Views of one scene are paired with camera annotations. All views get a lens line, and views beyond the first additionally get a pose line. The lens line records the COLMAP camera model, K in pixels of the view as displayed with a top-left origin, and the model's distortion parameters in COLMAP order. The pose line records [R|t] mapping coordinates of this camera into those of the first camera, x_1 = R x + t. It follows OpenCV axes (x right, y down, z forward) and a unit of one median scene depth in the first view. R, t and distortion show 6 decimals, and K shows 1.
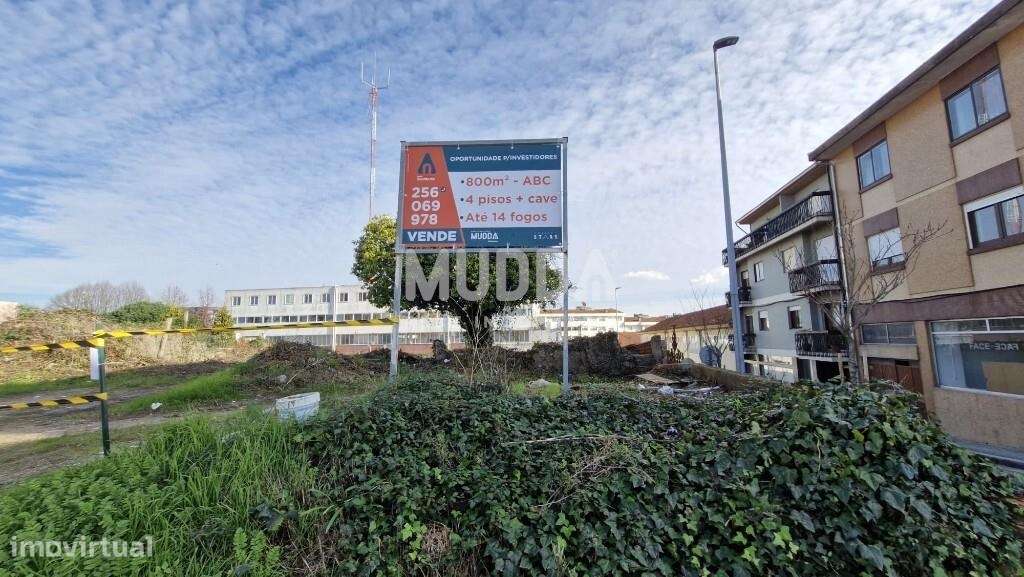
lens RADIAL K [[402.6, 0, 515.9], [0, 402.6, 286.4], [0, 0, 1]] dist [0.003423, -0.001744]
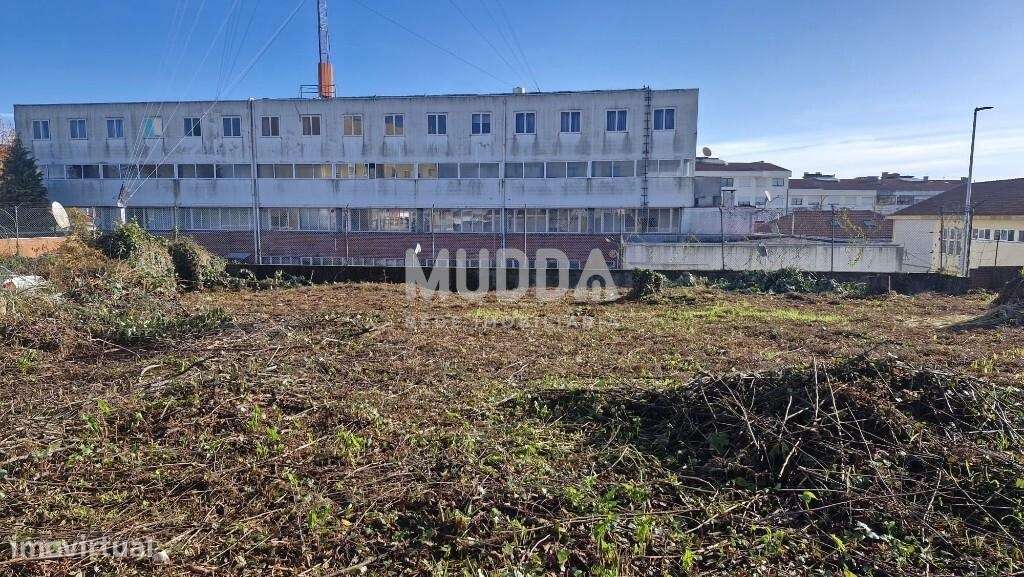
lens RADIAL K [[704.8, 0, 506.3], [0, 704.8, 295.7], [0, 0, 1]] dist [0.060988, -0.066649]
pose [[0.999184, 0.025985, -0.030915, -0.397583], [-0.017678, 0.969690, 0.243698, 0.039272], [0.036310, -0.242952, 0.969358, 0.556083]]
